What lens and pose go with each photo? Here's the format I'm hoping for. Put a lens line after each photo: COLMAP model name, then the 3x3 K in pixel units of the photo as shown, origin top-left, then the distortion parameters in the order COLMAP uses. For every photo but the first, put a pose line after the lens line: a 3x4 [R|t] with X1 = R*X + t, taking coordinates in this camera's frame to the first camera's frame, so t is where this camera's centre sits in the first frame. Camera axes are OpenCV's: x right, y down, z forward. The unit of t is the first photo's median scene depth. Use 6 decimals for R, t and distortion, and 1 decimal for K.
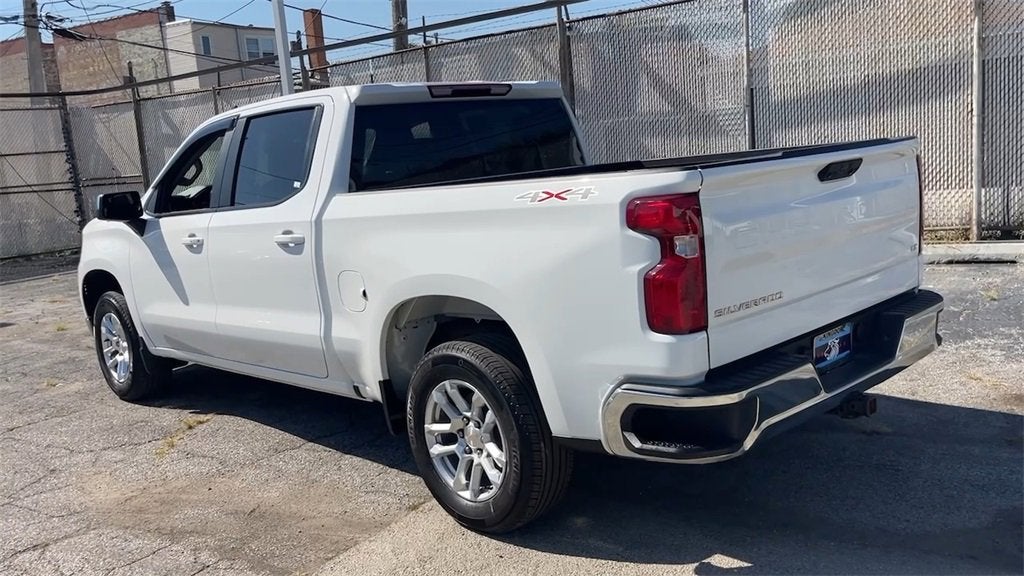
lens RADIAL K [[889.0, 0, 511.5], [0, 889.0, 286.0], [0, 0, 1]] dist [0.053246, -0.045843]
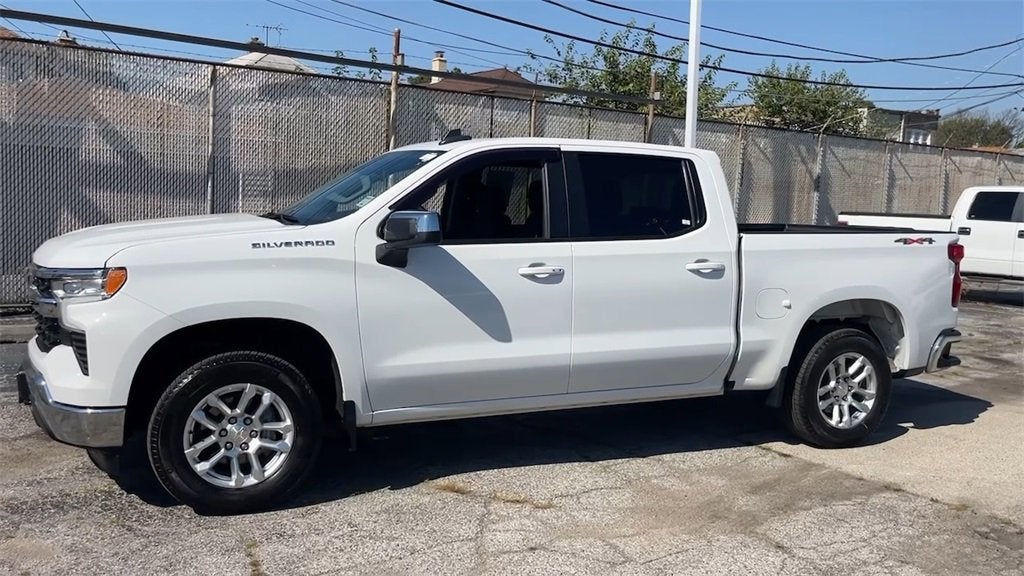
lens RADIAL K [[889.0, 0, 510.2], [0, 889.0, 287.2], [0, 0, 1]] dist [0.053246, -0.045843]
pose [[0.332478, 0.010930, 0.943048, -1.462815], [0.082198, 0.995792, -0.040520, 0.002860], [-0.939522, 0.090989, 0.330180, 0.840937]]
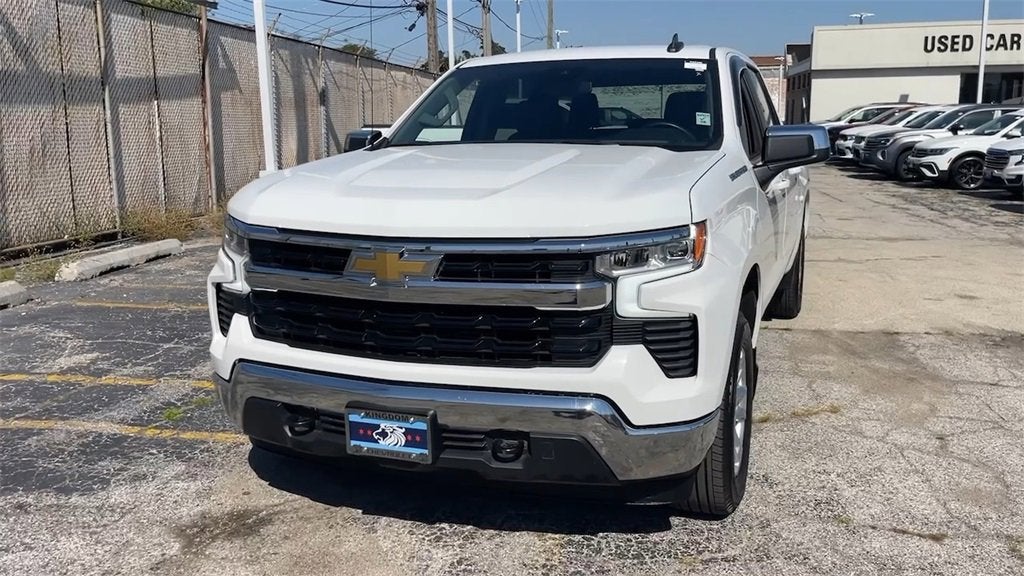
lens RADIAL K [[889.0, 0, 510.9], [0, 889.0, 283.0], [0, 0, 1]] dist [0.053246, -0.045843]
pose [[-0.426739, -0.064142, 0.902097, -1.269917], [0.185042, 0.970186, 0.156518, -0.174490], [-0.885242, 0.233719, -0.402147, 1.923742]]
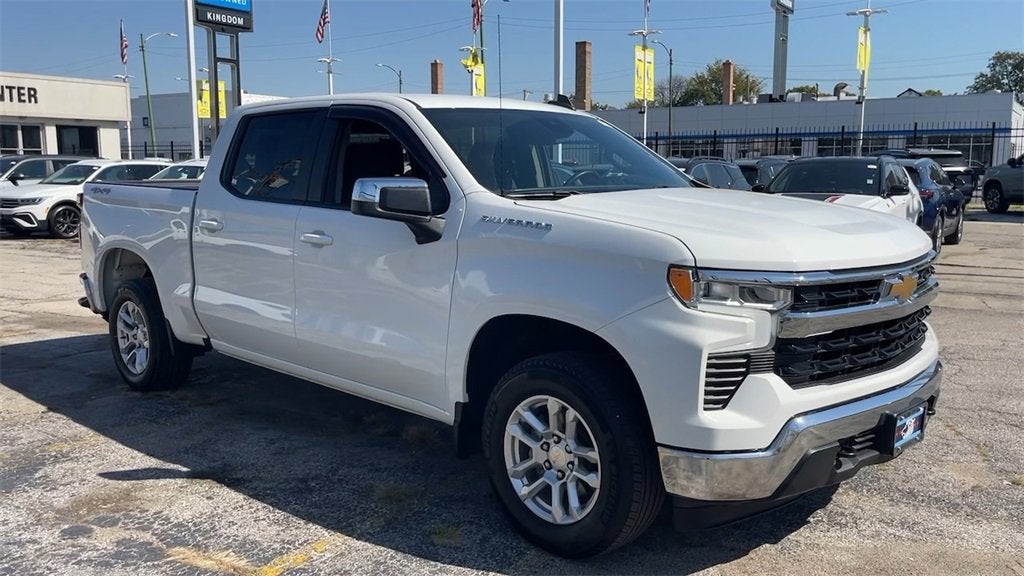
lens RADIAL K [[889.0, 0, 506.6], [0, 889.0, 289.8], [0, 0, 1]] dist [0.053246, -0.045843]
pose [[-0.994923, 0.096802, -0.027518, -0.265279], [0.084879, 0.954057, 0.287351, -0.354795], [0.054070, 0.283556, -0.957430, 2.475244]]
